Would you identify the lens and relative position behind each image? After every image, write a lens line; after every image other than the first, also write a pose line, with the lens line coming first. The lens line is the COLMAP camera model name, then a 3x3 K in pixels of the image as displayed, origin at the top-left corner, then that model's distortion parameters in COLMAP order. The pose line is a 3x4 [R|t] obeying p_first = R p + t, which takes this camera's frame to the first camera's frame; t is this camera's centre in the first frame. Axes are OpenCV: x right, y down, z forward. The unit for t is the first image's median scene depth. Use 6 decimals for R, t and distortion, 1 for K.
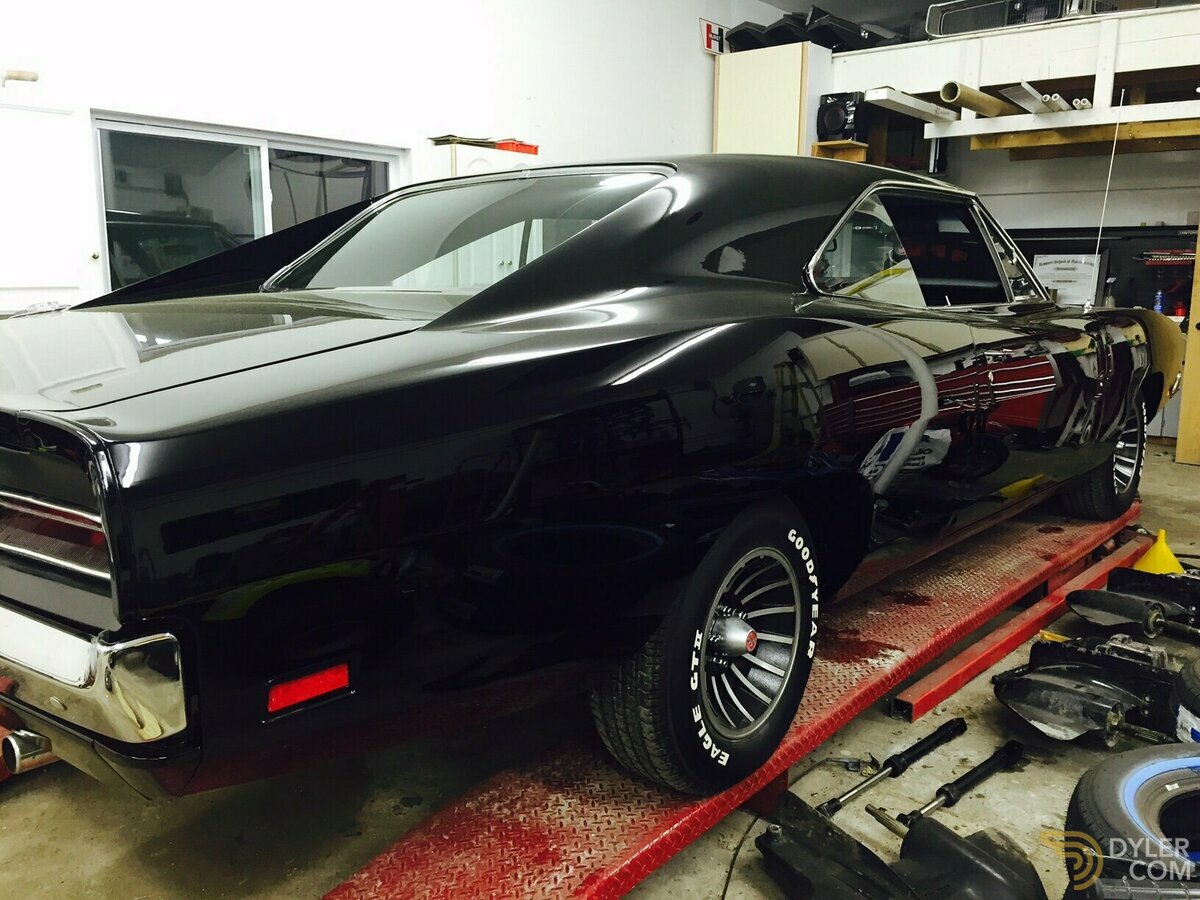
lens RADIAL K [[1128.0, 0, 600.0], [0, 1128.0, 450.0], [0, 0, 1]] dist [-0.004970, -0.007722]
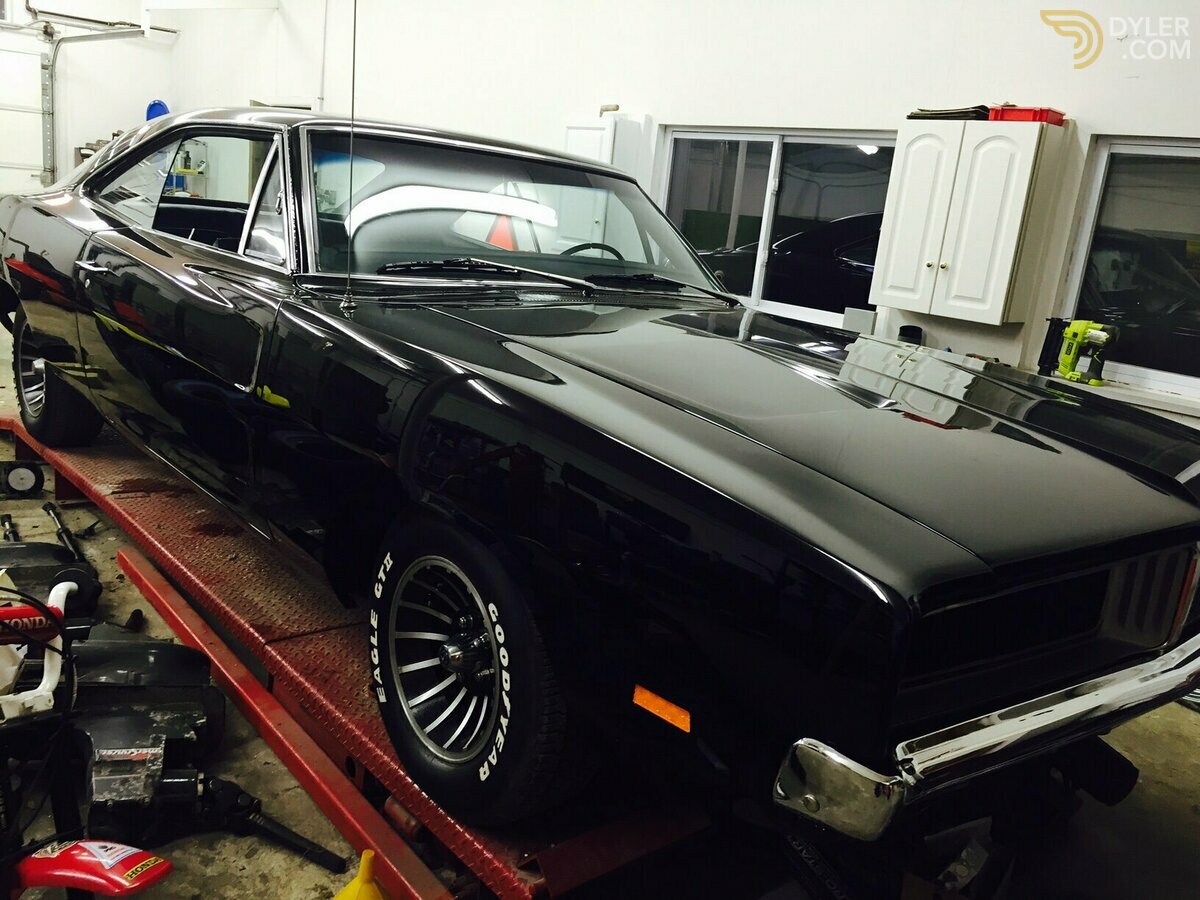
lens RADIAL K [[1042.0, 0, 600.0], [0, 1042.0, 450.0], [0, 0, 1]] dist [0.001670, -0.000368]
pose [[-0.213170, 0.197505, -0.956844, 0.983282], [-0.260600, 0.932379, 0.250512, -0.237221], [0.941619, 0.302755, -0.147285, 1.305228]]
